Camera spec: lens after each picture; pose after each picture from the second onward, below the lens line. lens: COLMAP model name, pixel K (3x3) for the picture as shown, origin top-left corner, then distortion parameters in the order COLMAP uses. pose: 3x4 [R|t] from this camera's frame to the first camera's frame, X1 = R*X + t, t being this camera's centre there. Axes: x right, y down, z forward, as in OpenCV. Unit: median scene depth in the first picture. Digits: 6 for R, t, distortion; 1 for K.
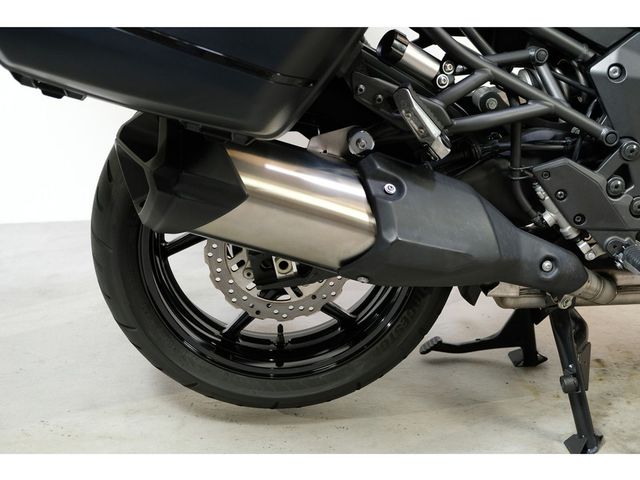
lens RADIAL K [[1124.8, 0, 320.0], [0, 1124.8, 240.0], [0, 0, 1]] dist [0.013769, 0.209117]
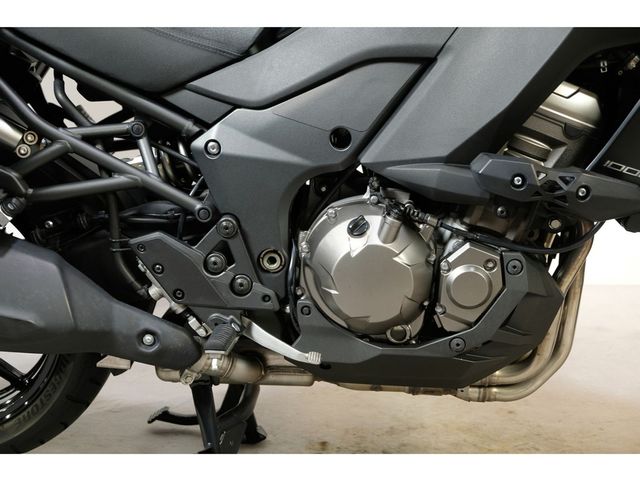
lens RADIAL K [[1124.8, 0, 320.0], [0, 1124.8, 240.0], [0, 0, 1]] dist [0.013769, 0.209117]
pose [[0.980528, 0.045570, -0.191020, 0.540115], [-0.056518, 0.997033, -0.052259, -0.021427], [0.188071, 0.062038, 0.980194, 0.052781]]
